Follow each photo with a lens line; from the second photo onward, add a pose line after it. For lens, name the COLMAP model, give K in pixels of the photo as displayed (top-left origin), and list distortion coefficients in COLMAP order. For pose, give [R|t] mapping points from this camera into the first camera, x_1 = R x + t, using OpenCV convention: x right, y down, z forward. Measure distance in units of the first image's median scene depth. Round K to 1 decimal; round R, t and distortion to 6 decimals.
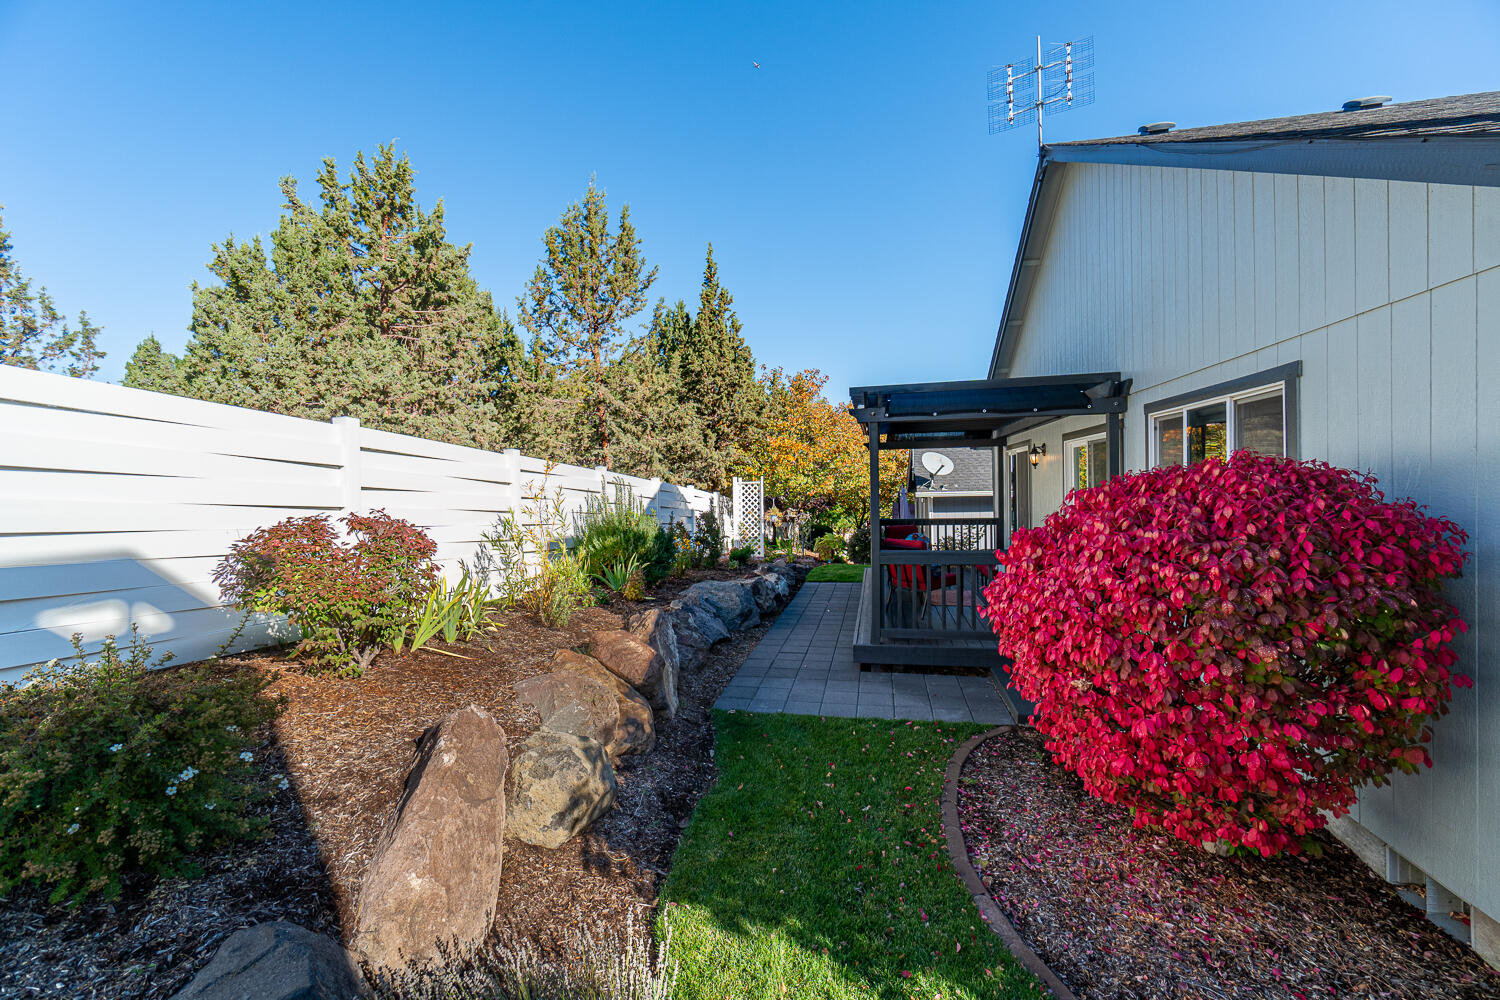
lens RADIAL K [[643.0, 0, 750.0], [0, 643.0, 500.0], [0, 0, 1]] dist [0.008131, 0.000111]
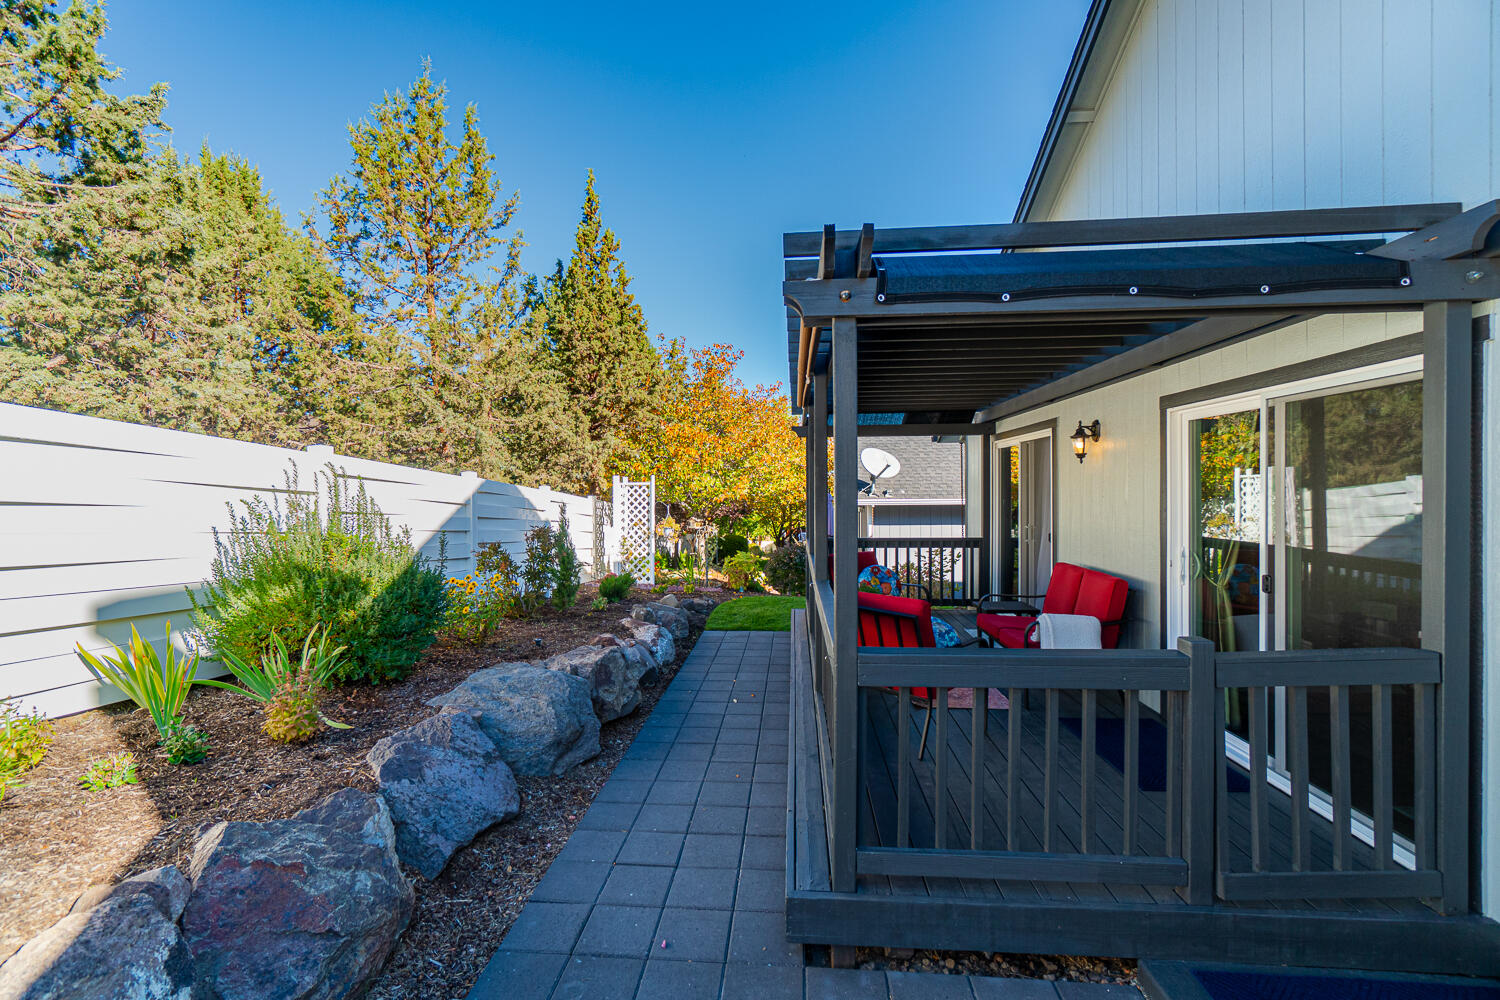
lens RADIAL K [[643.0, 0, 750.0], [0, 643.0, 500.0], [0, 0, 1]] dist [0.008131, 0.000111]
pose [[0.991642, 0.011199, 0.128529, 0.034426], [-0.010232, 0.999914, -0.008177, -0.003421], [-0.128610, 0.006793, 0.991672, 0.245350]]
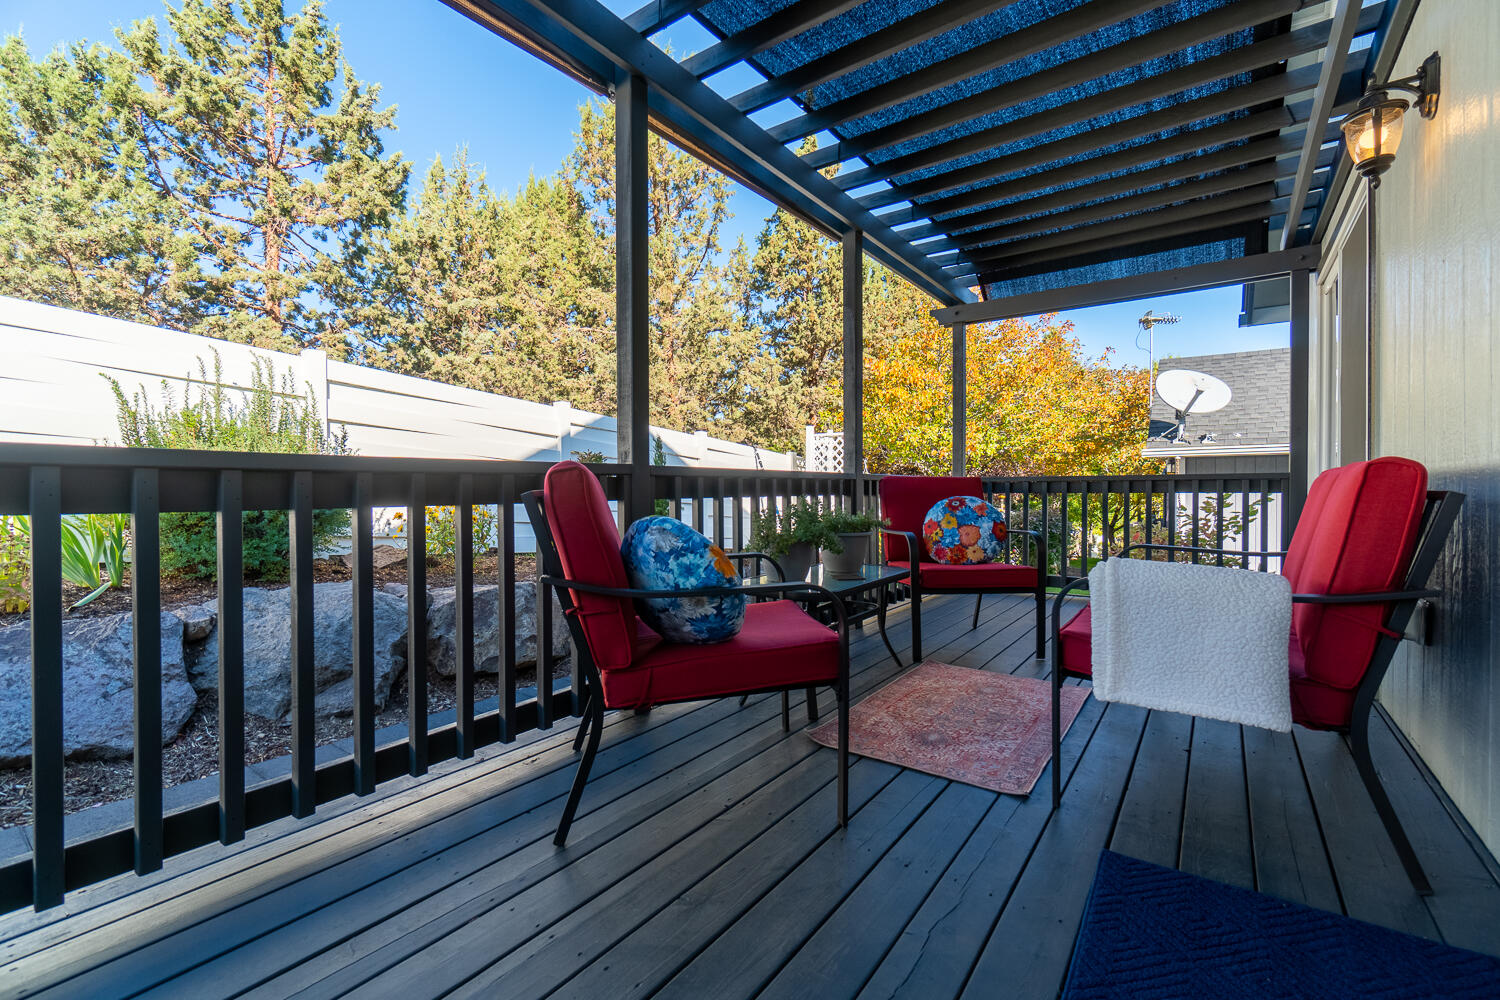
lens RADIAL K [[643.0, 0, 750.0], [0, 643.0, 500.0], [0, 0, 1]] dist [0.008131, 0.000111]
pose [[0.907404, 0.027586, -0.419353, 0.189102], [-0.026094, 0.999616, 0.009293, 0.033671], [0.419449, 0.002510, 0.907775, 0.388870]]
